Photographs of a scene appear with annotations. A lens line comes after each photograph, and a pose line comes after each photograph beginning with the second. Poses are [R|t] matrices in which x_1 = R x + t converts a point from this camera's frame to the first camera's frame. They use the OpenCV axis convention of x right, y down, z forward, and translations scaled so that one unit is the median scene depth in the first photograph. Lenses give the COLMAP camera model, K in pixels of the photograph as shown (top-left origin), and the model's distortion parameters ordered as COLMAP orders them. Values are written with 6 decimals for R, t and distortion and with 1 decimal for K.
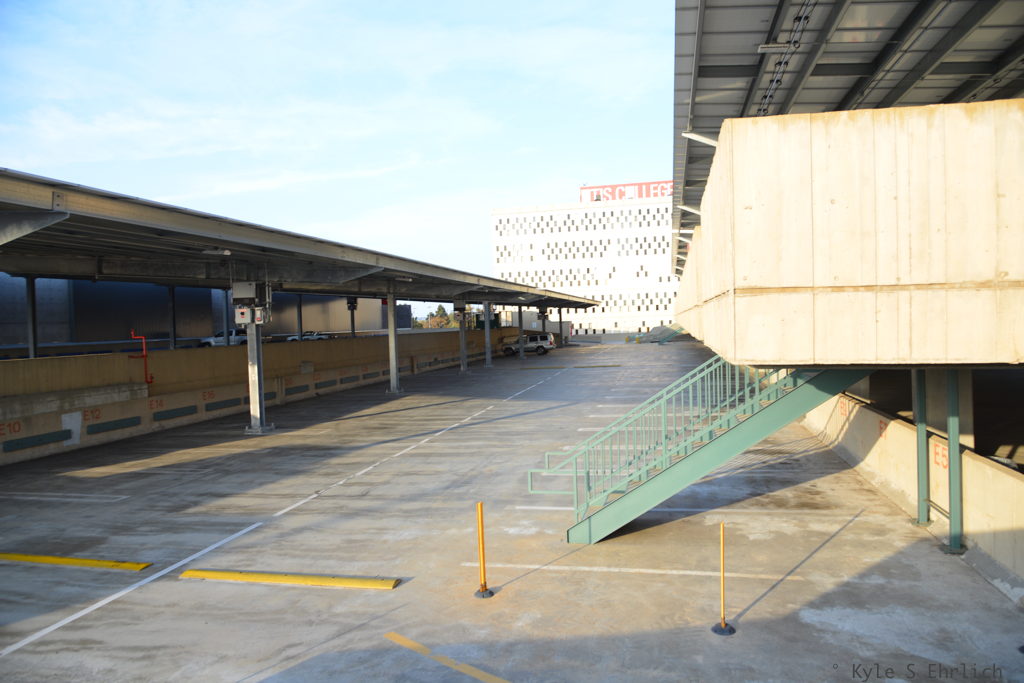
lens RADIAL K [[692.1, 0, 508.5], [0, 692.1, 338.8], [0, 0, 1]] dist [-0.042309, 0.006297]
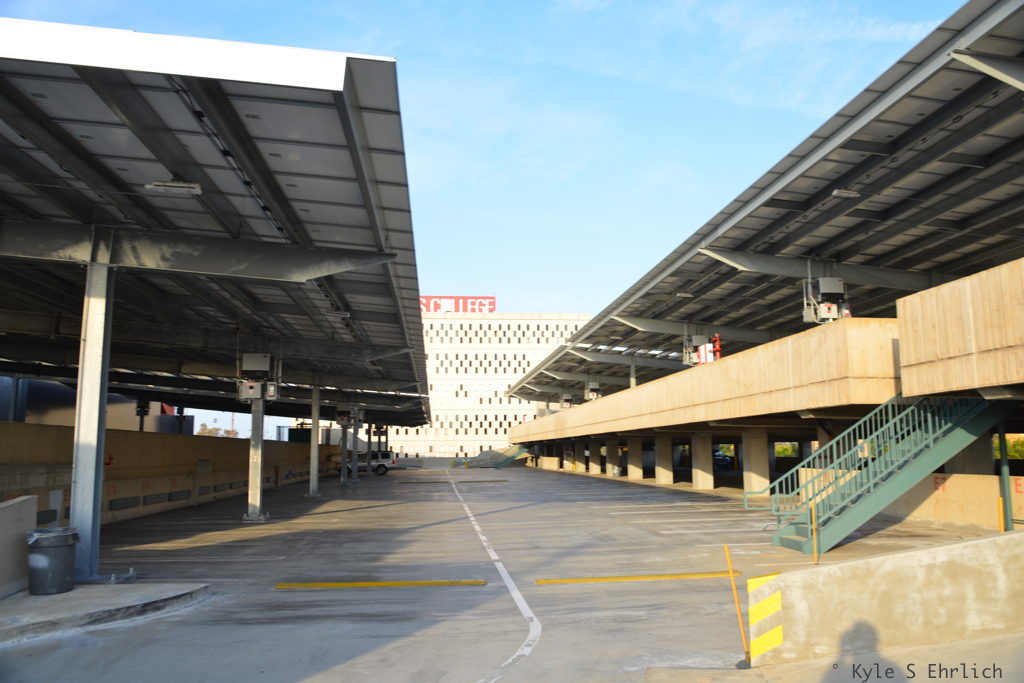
lens RADIAL K [[797.1, 0, 513.3], [0, 797.1, 339.0], [0, 0, 1]] dist [-0.054577, 0.015762]
pose [[0.948198, 0.073302, 0.309107, -0.348343], [-0.020324, 0.985019, -0.171245, 0.065535], [-0.317029, 0.156092, 0.935483, -0.093301]]
